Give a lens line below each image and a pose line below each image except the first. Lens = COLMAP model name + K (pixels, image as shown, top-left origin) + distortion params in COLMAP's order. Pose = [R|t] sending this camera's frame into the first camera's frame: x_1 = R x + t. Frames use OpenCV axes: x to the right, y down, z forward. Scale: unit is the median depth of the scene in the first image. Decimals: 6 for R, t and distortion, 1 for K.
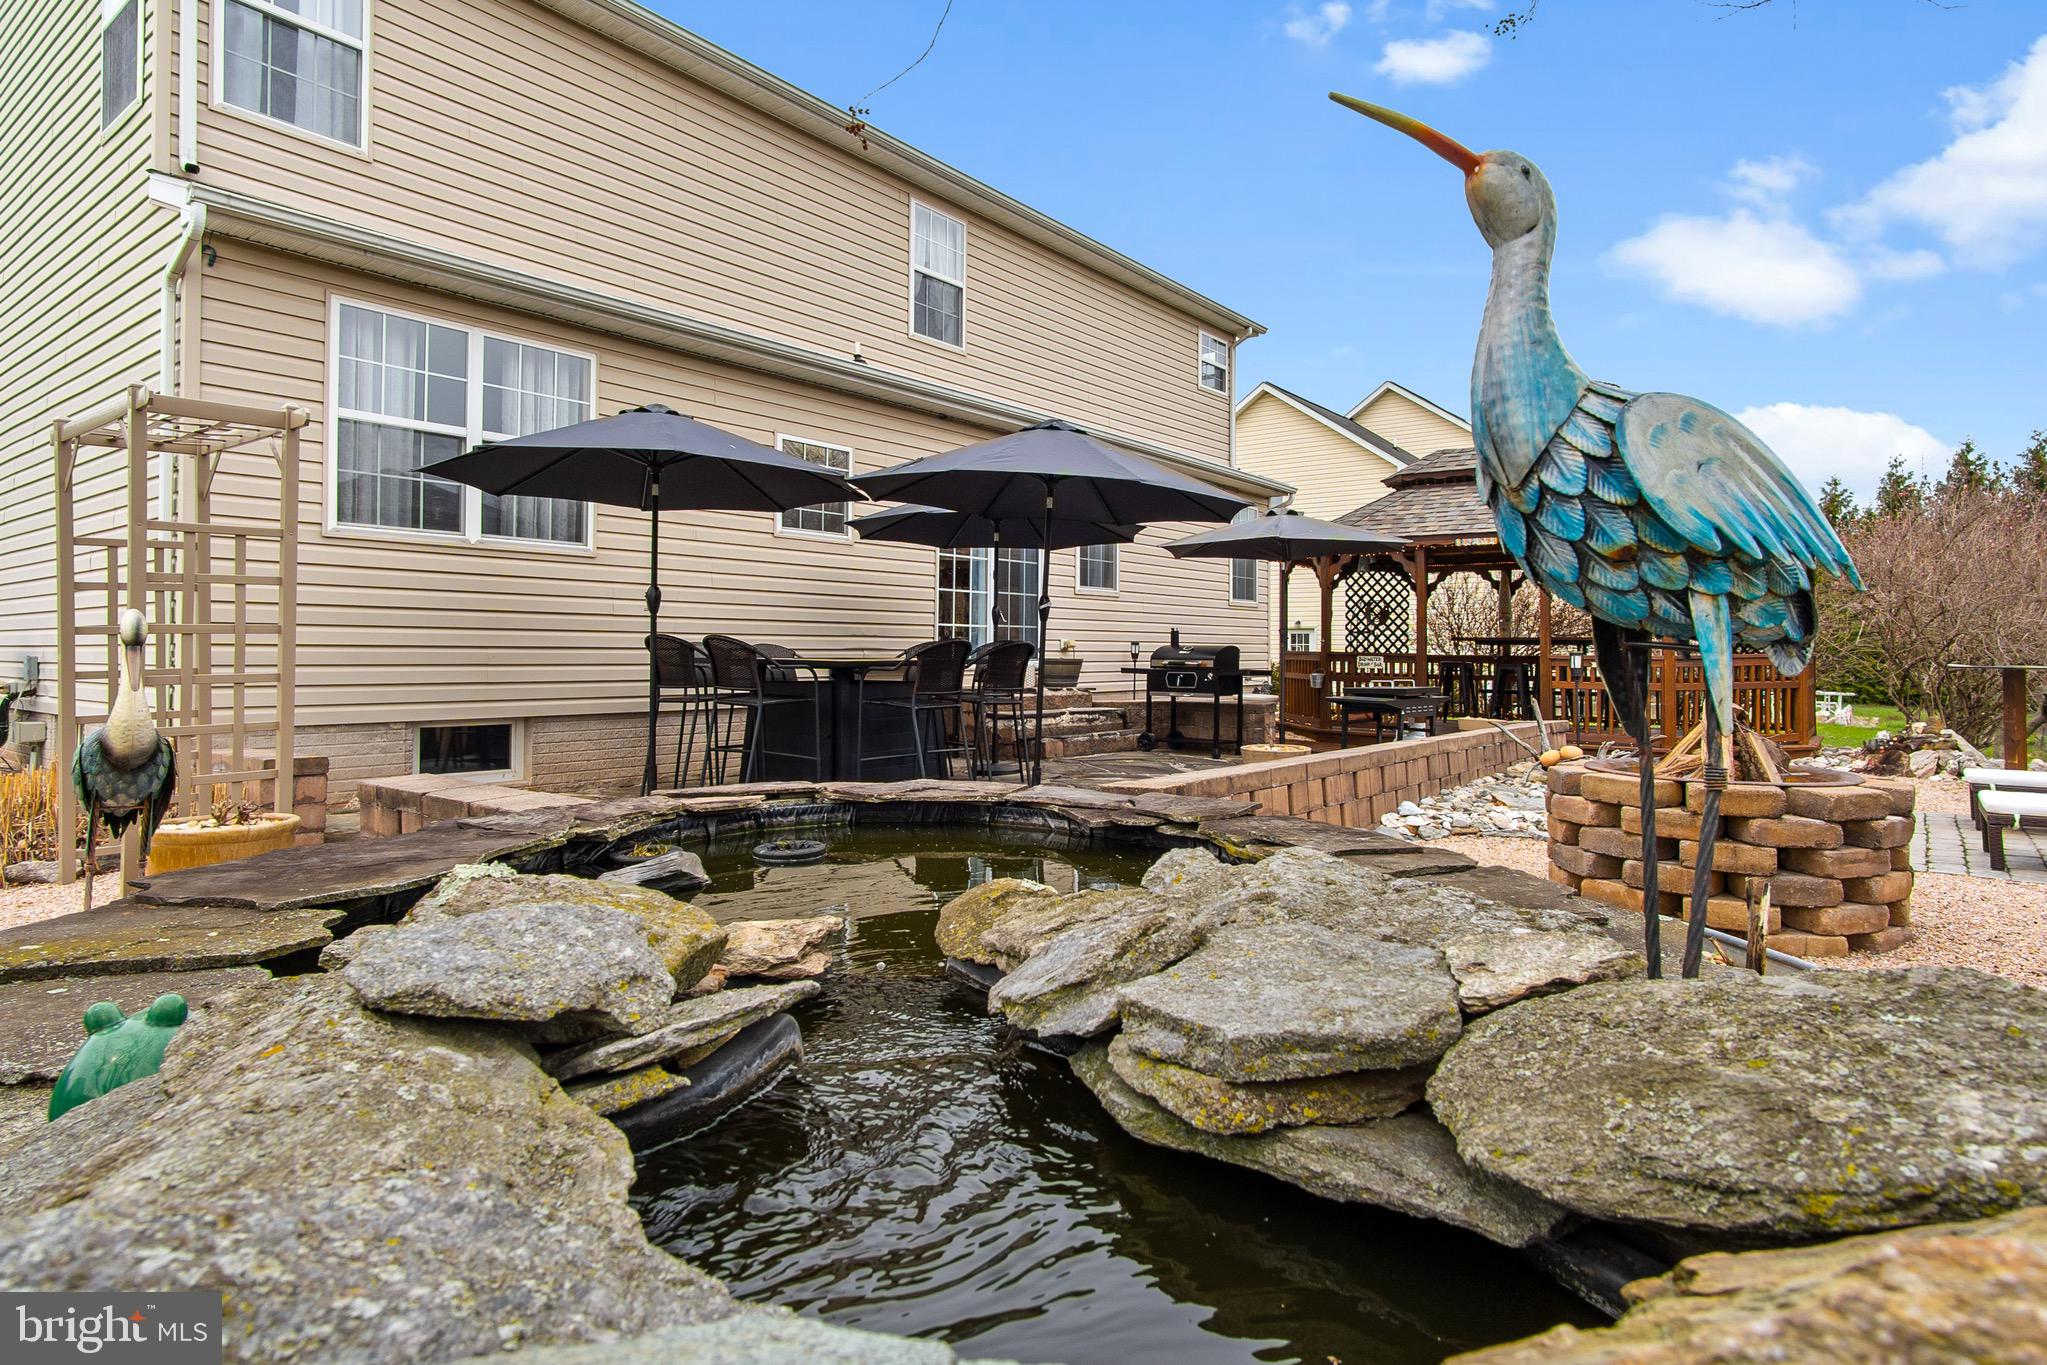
lens RADIAL K [[1114.7, 0, 1026.6], [0, 1114.7, 636.8], [0, 0, 1]] dist [0.002840, 0.000785]
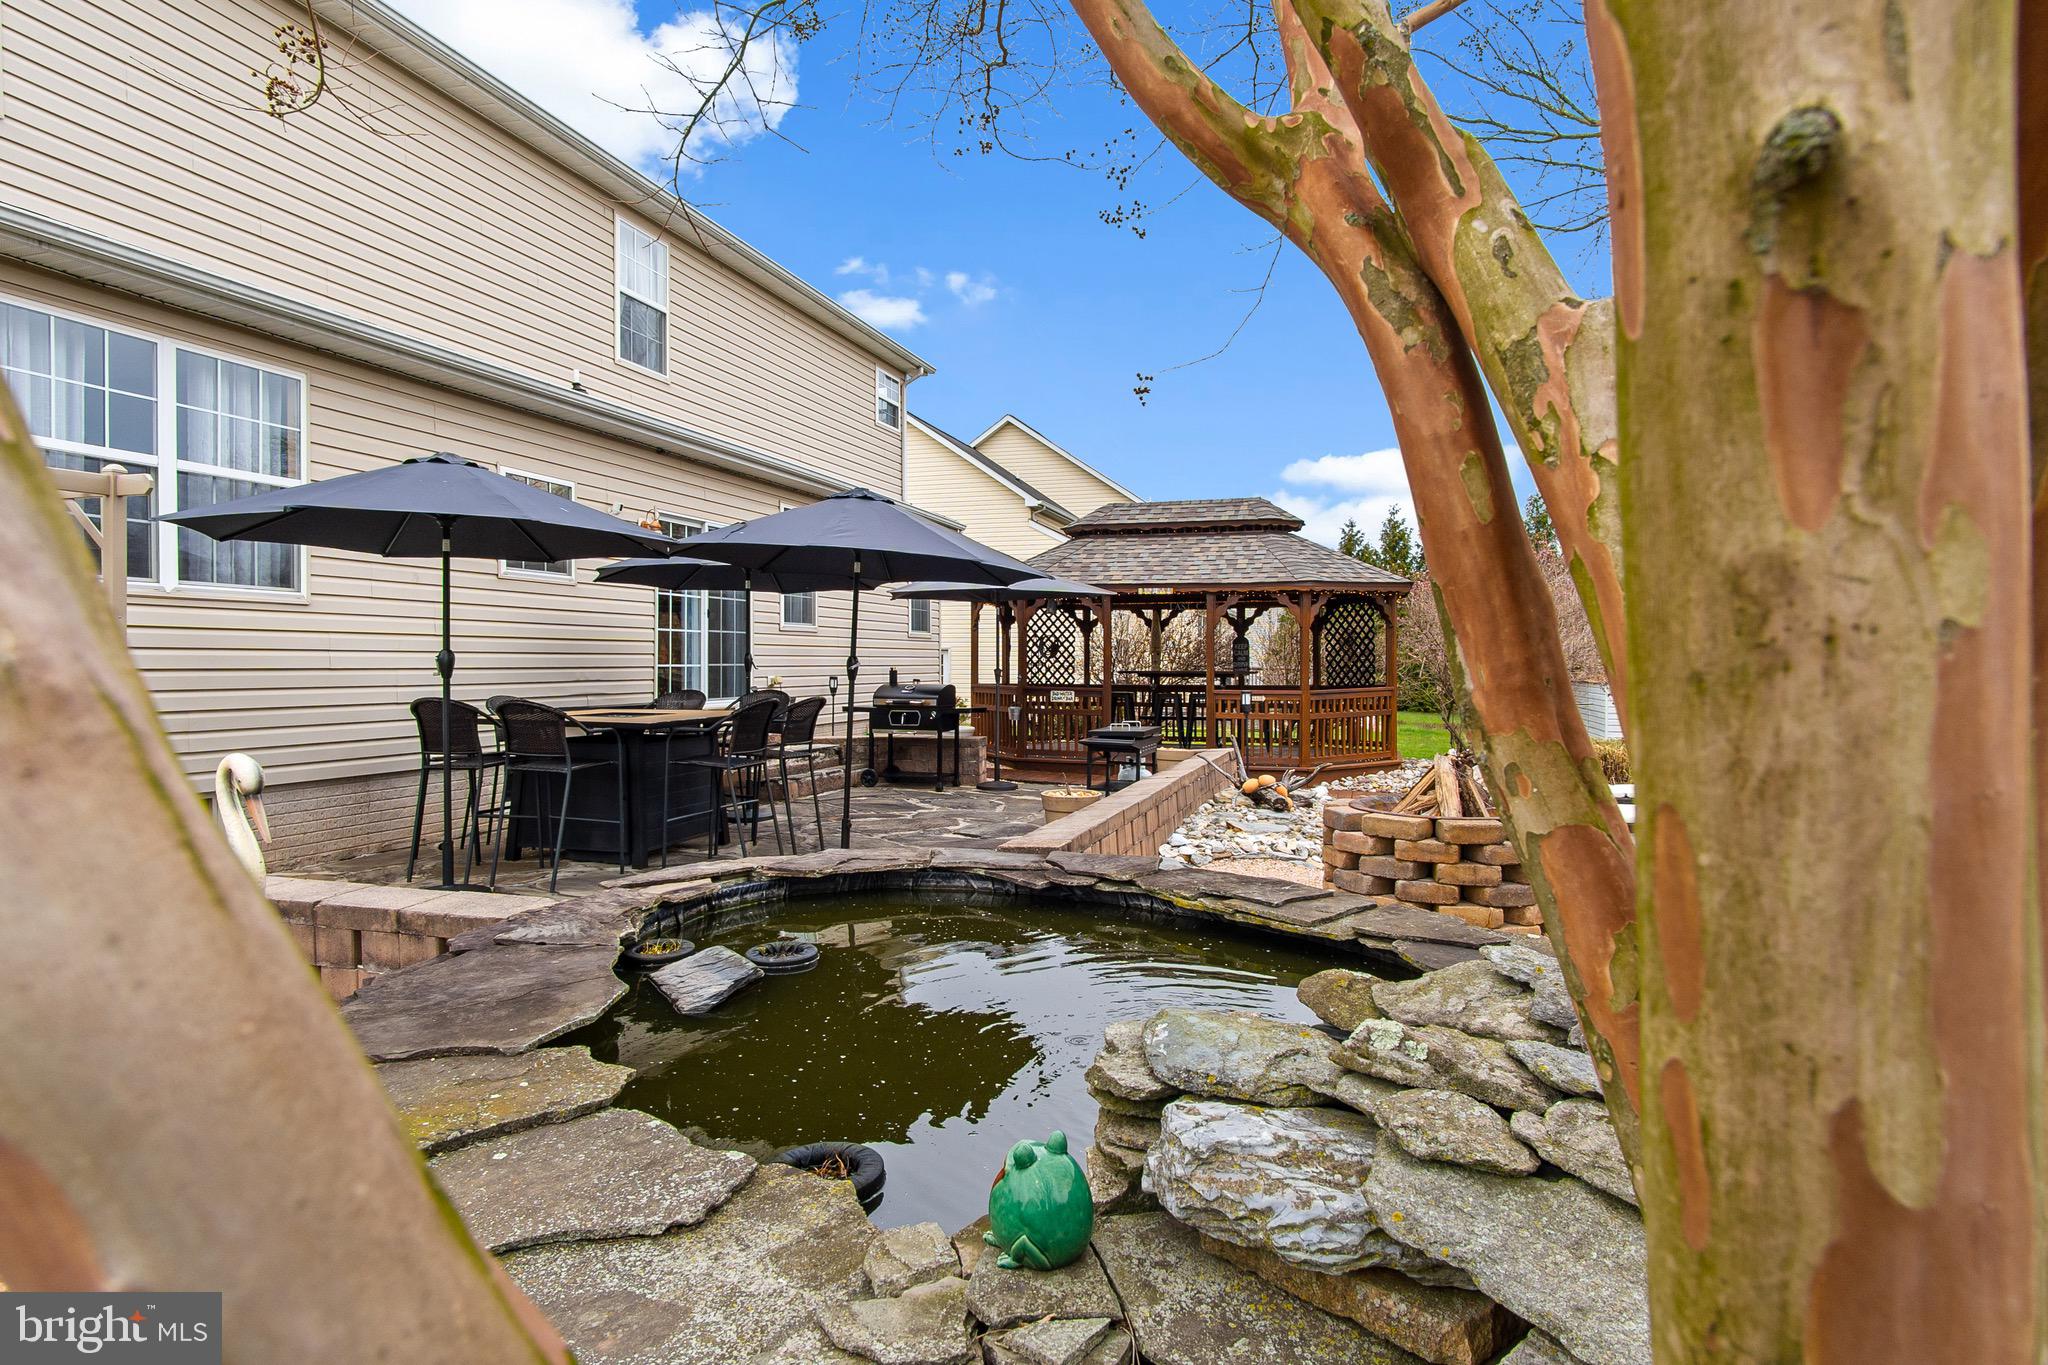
lens RADIAL K [[1122.8, 0, 1024.0], [0, 1122.8, 682.5], [0, 0, 1]] dist [0.001884, 0.000670]
pose [[0.934701, -0.011494, 0.355248, -0.132992], [-0.000208, 0.999459, 0.032885, -0.029768], [-0.355434, -0.030812, 0.934194, -0.029033]]
